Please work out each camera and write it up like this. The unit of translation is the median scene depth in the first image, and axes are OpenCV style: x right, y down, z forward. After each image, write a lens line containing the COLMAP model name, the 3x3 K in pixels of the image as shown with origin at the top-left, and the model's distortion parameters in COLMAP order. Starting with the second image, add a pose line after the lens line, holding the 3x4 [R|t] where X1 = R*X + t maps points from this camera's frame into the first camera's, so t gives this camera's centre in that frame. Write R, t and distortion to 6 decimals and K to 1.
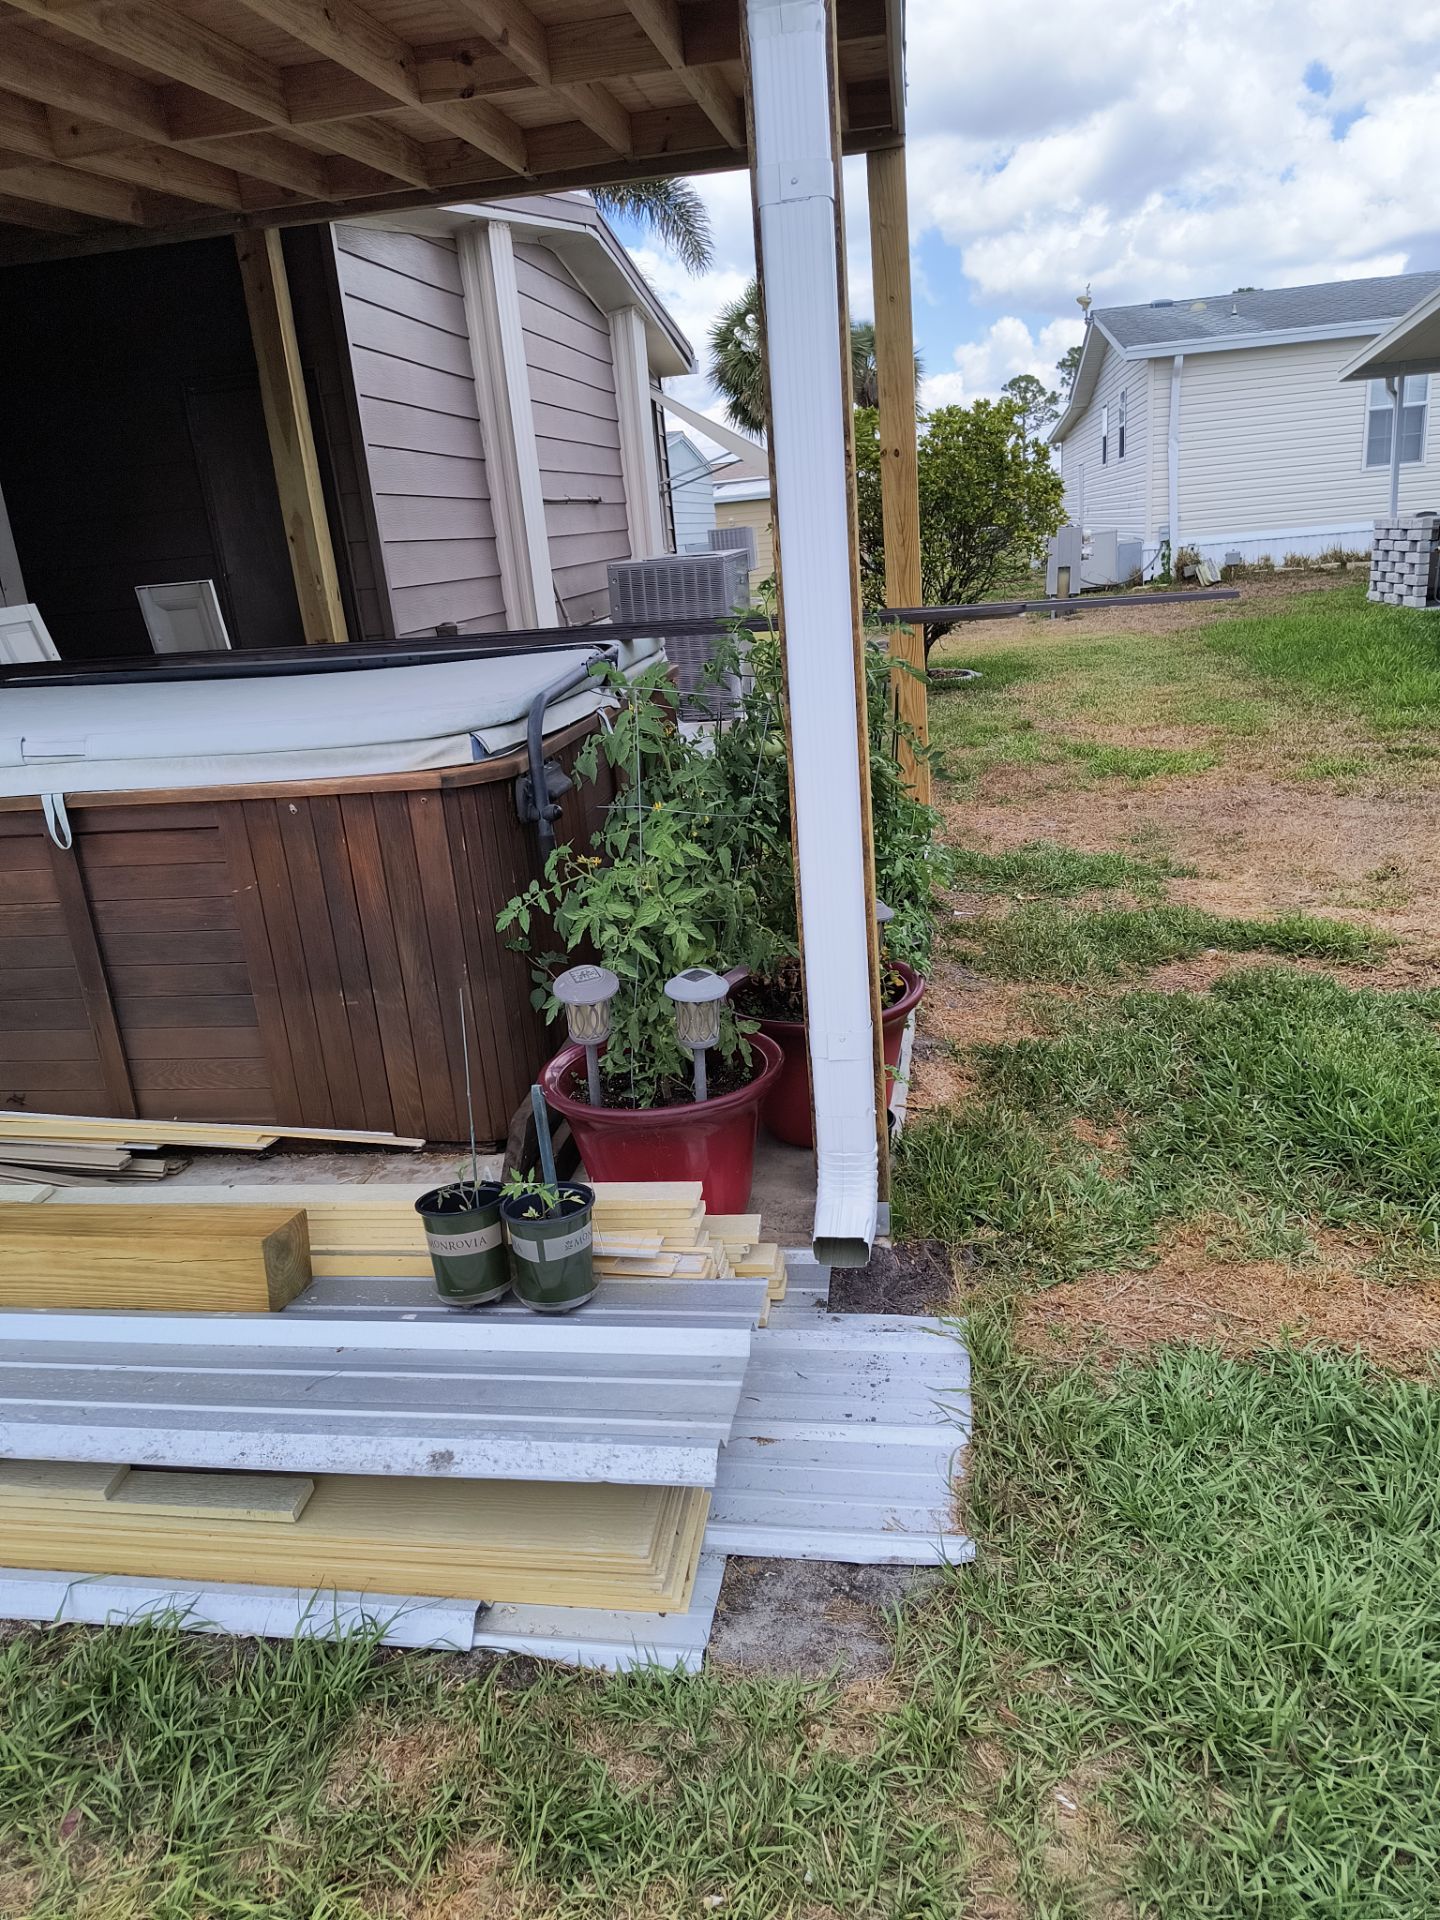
lens RADIAL K [[1322.9, 0, 705.1], [0, 1322.9, 960.3], [0, 0, 1]] dist [0.050075, -0.048090]
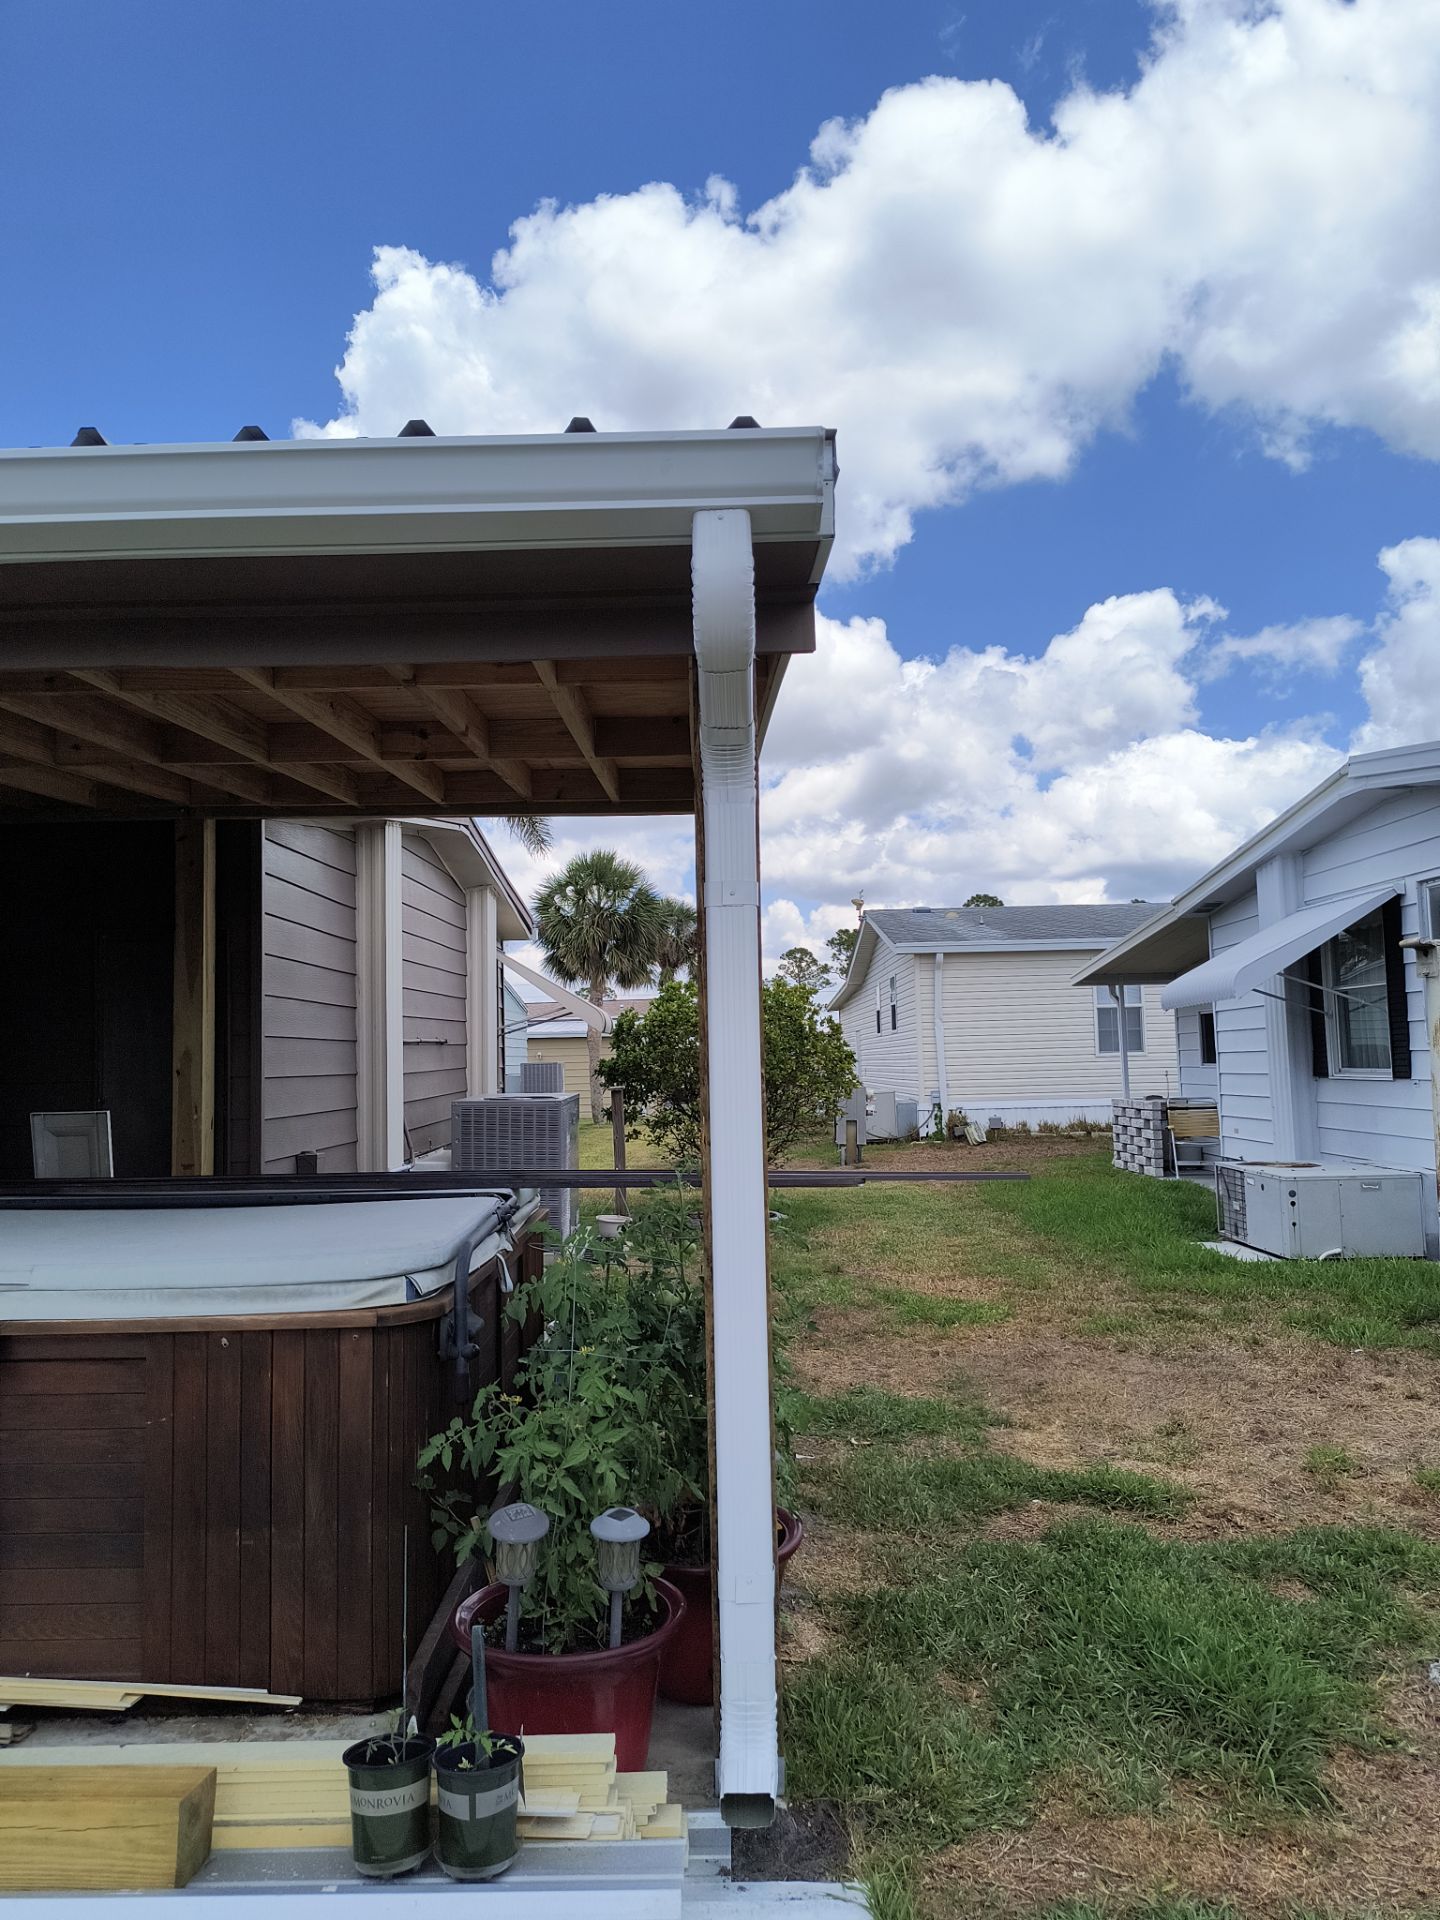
lens RADIAL K [[1322.9, 0, 705.1], [0, 1322.9, 960.3], [0, 0, 1]] dist [0.050075, -0.048090]
pose [[0.986278, 0.075380, 0.146882, -0.098325], [-0.013892, 0.924416, -0.381132, 0.005140], [-0.164510, 0.373862, 0.912778, -0.139989]]
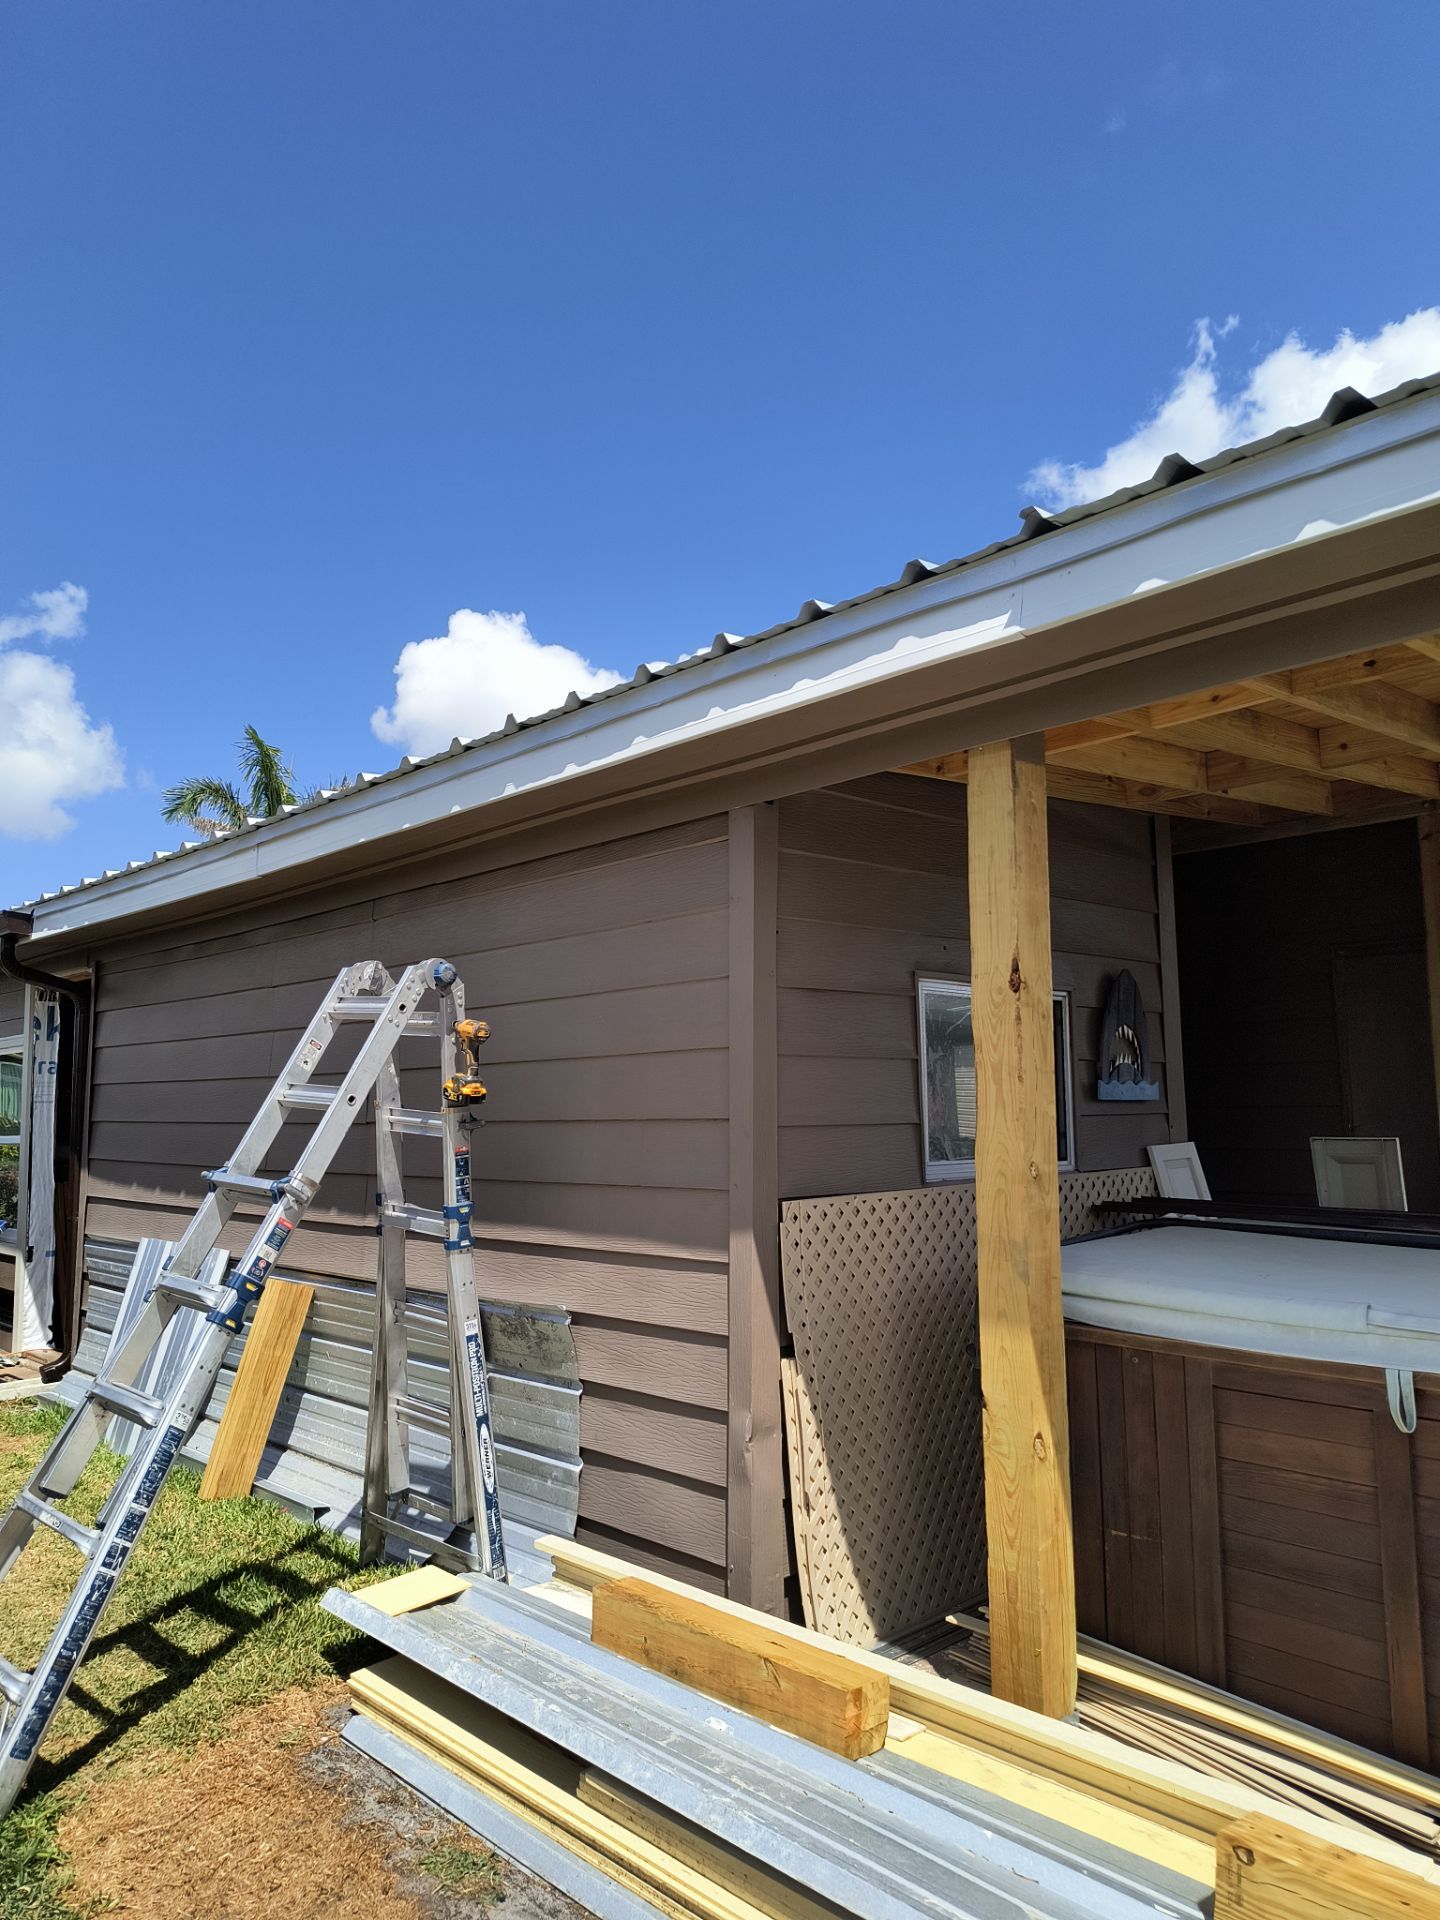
lens RADIAL K [[1304.9, 0, 679.6], [0, 1304.9, 958.3], [0, 0, 1]] dist [0.082069, -0.133592]
pose [[0.787391, 0.011889, -0.616339, -0.284047], [-0.242043, 0.925485, -0.291363, -0.000158], [0.566949, 0.378597, 0.731596, -0.068358]]
